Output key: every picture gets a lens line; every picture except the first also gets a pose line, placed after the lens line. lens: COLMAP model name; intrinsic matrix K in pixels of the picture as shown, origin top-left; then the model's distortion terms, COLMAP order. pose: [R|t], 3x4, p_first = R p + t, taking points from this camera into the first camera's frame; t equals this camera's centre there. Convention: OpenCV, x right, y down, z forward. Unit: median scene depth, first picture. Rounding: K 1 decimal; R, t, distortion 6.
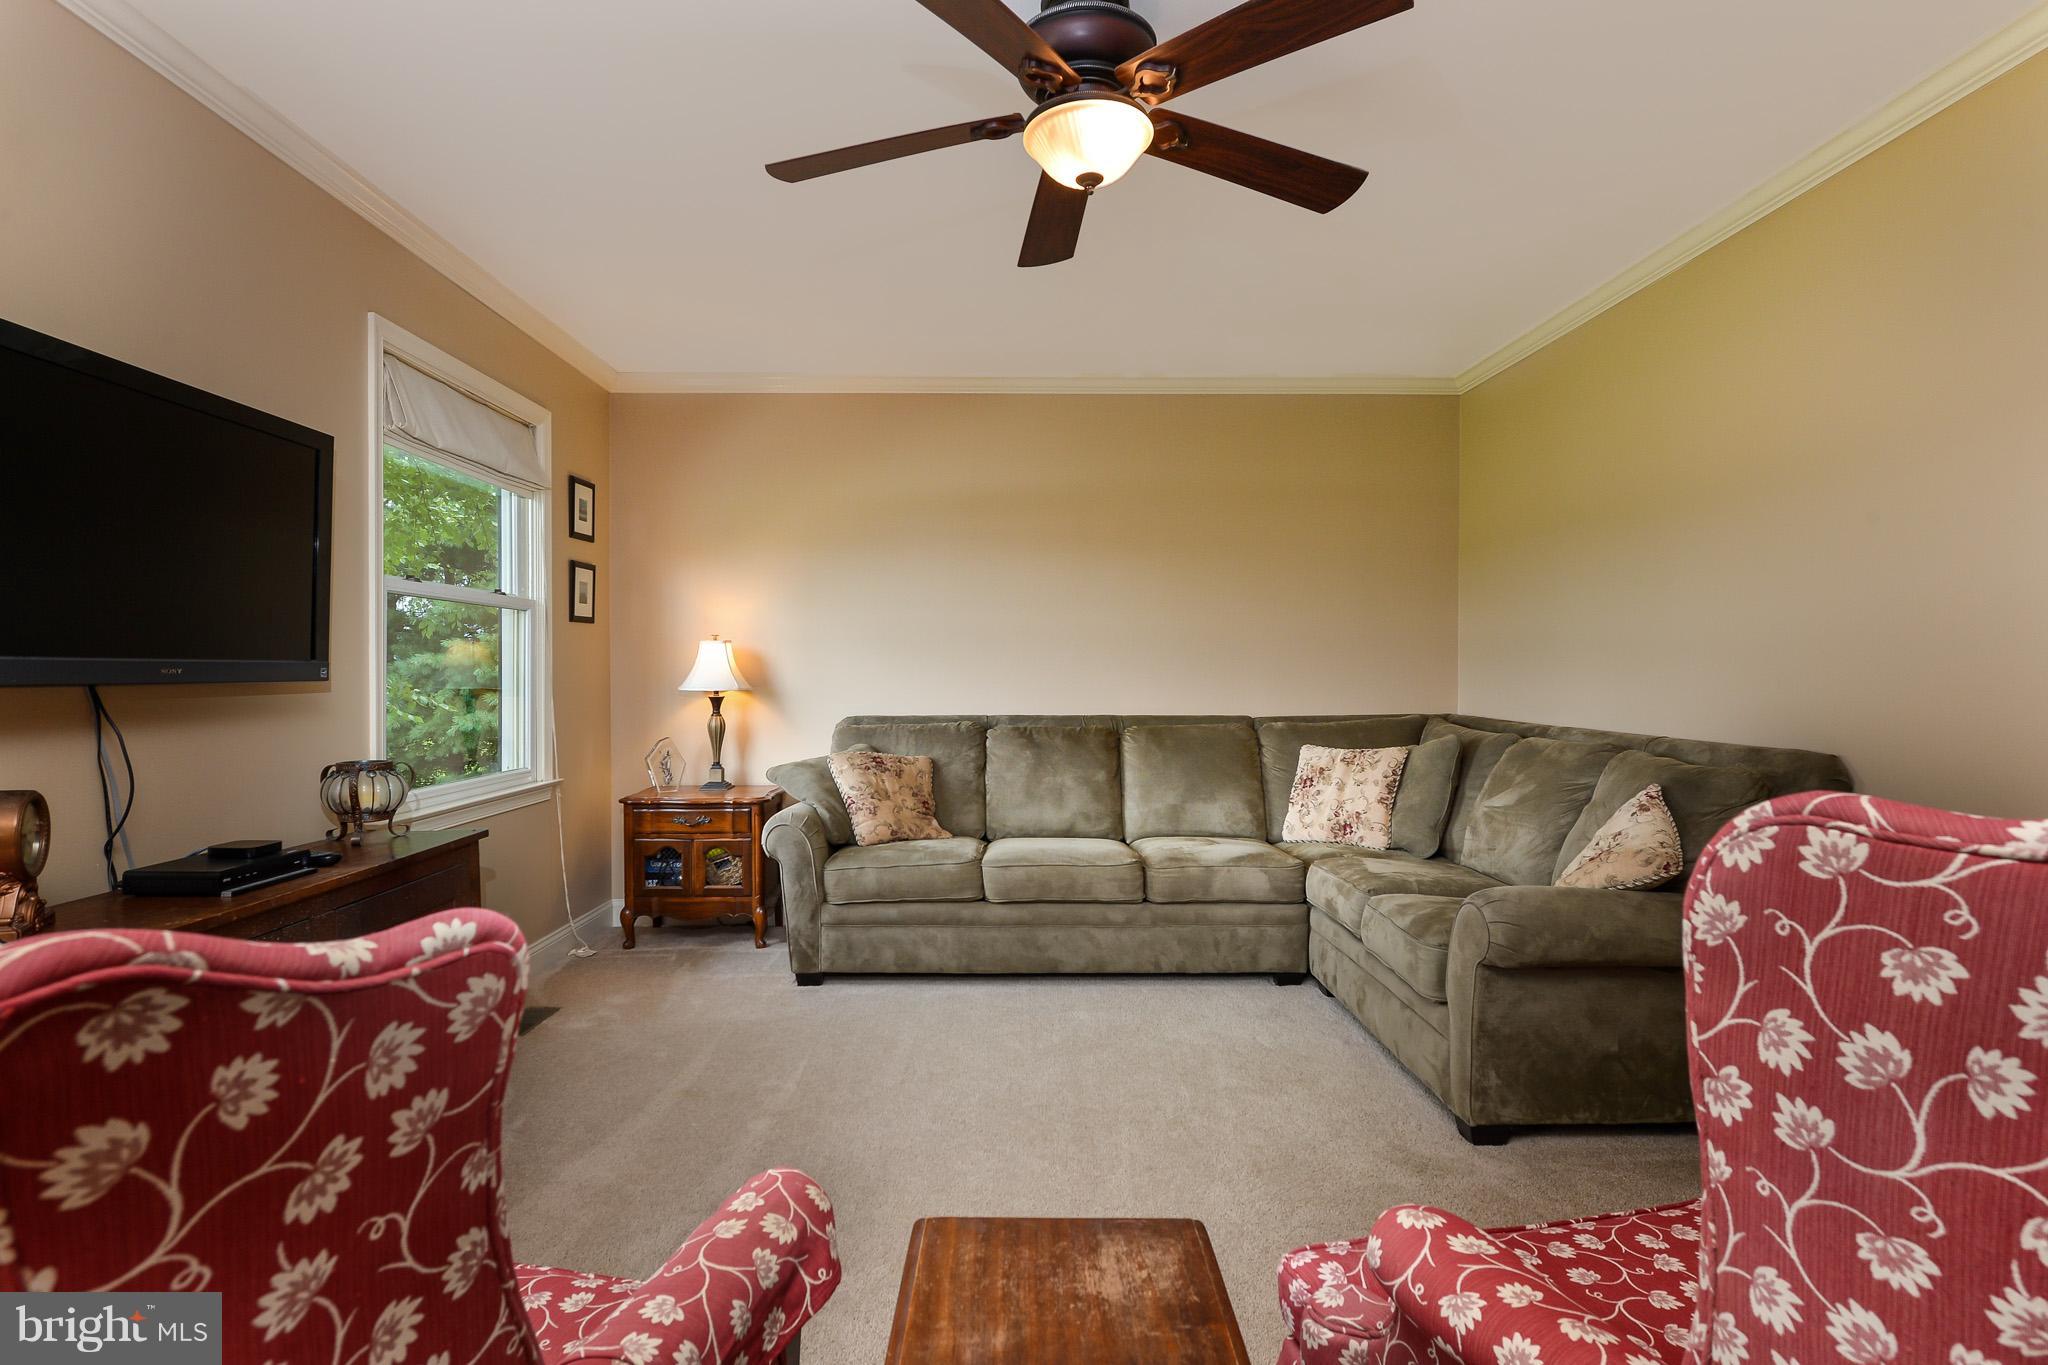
lens RADIAL K [[1075.6, 0, 1024.0], [0, 1075.6, 682.5], [0, 0, 1]] dist [0.002456, -0.000261]
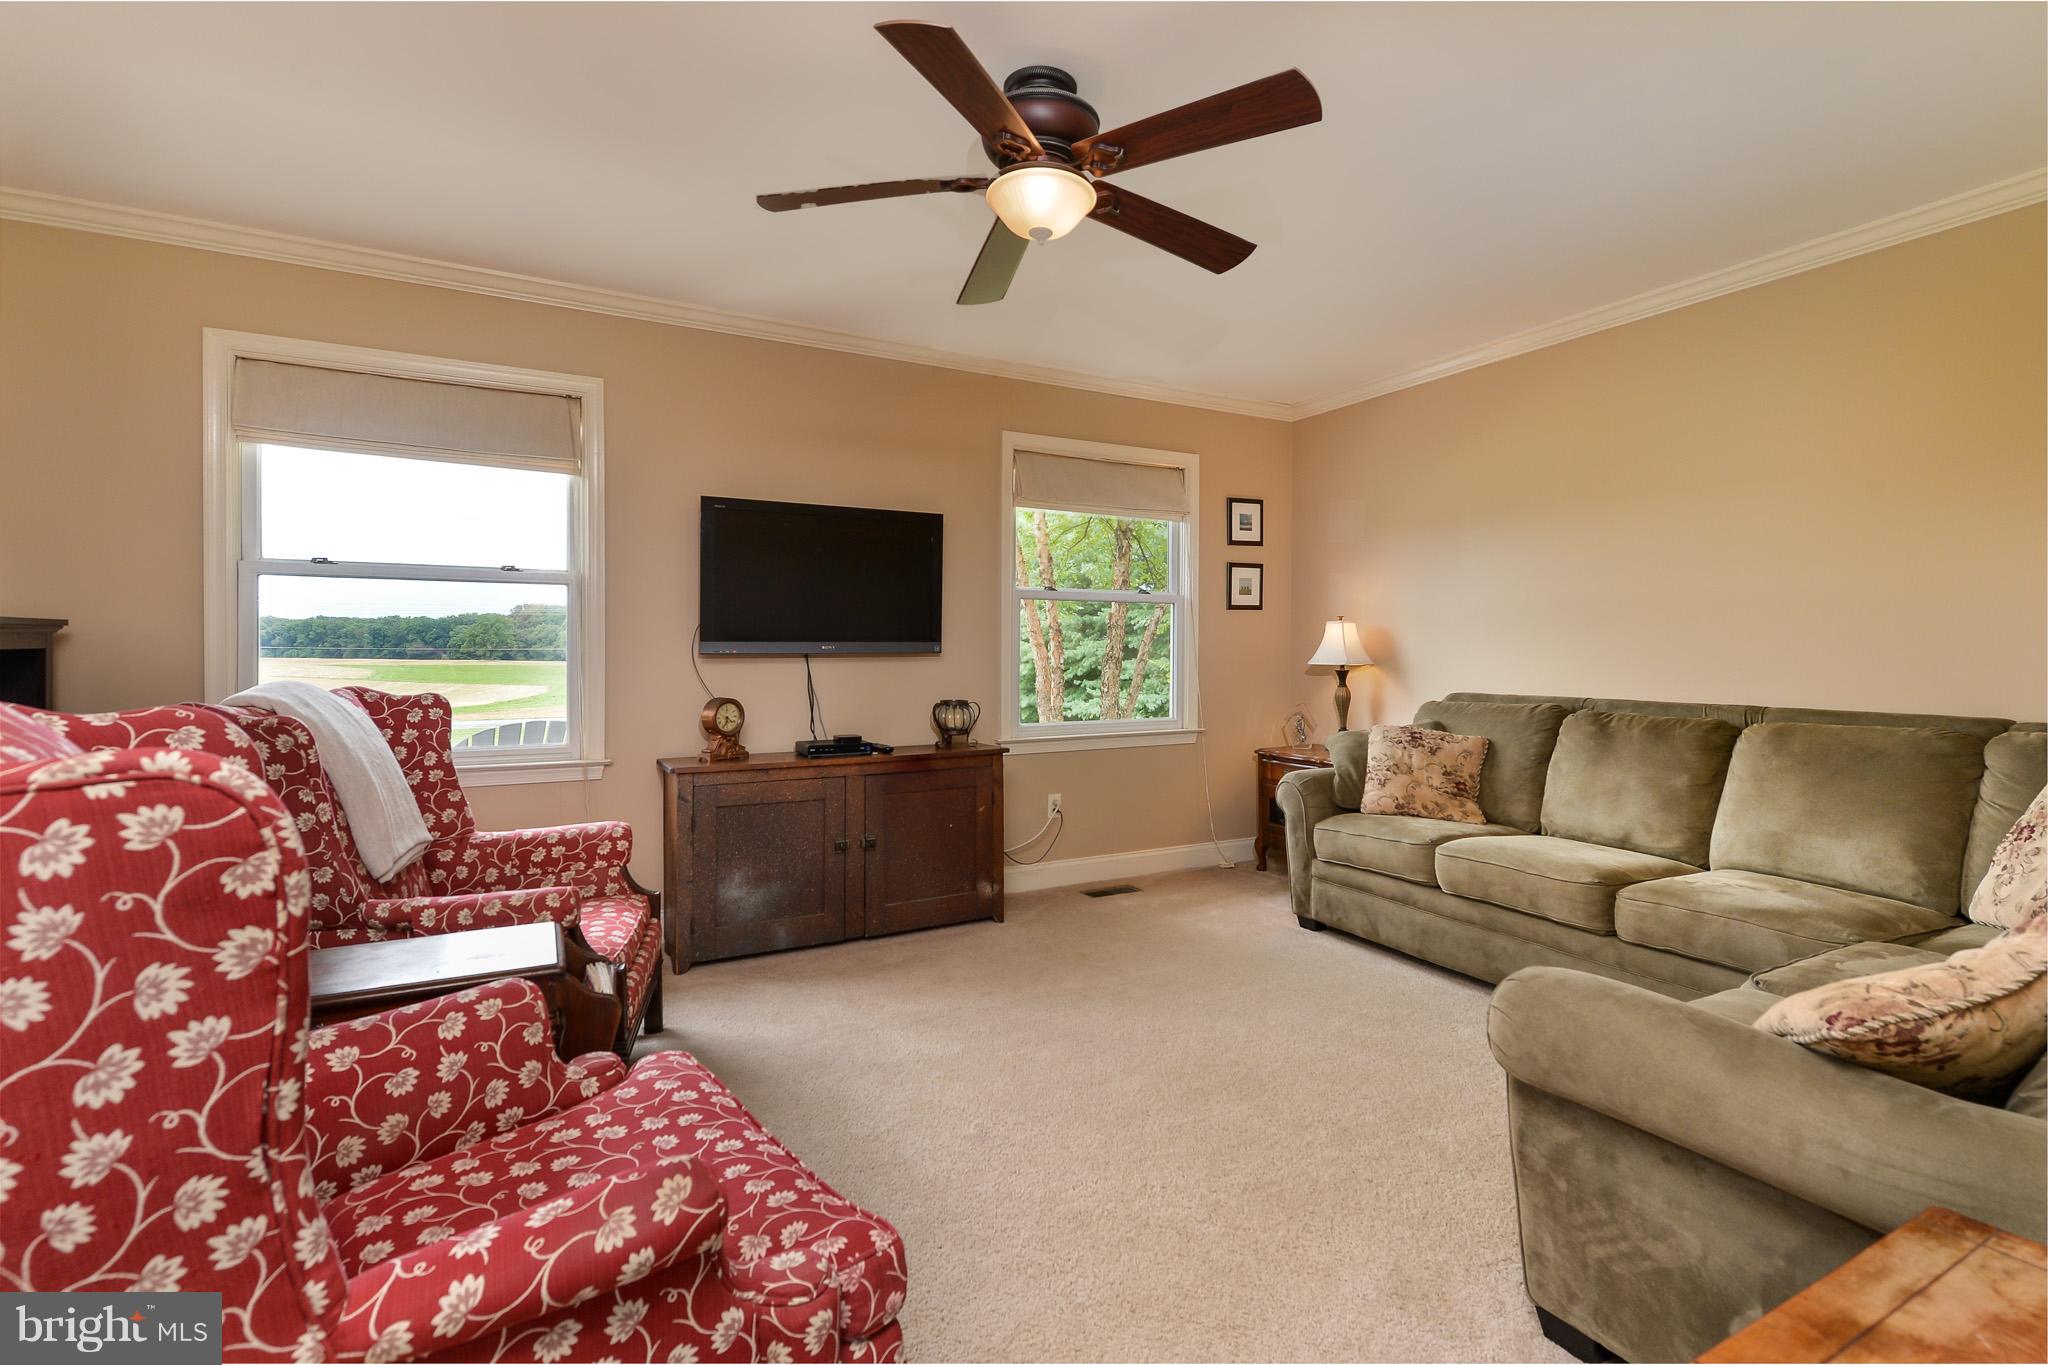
lens RADIAL K [[961.3, 0, 1036.8], [0, 961.3, 648.5], [0, 0, 1]] dist [0.000804, -0.000267]
pose [[0.449992, 0.001982, -0.893030, 0.543105], [-0.010119, 0.999945, -0.002880, -0.004018], [0.892975, 0.010332, 0.449987, 0.283110]]
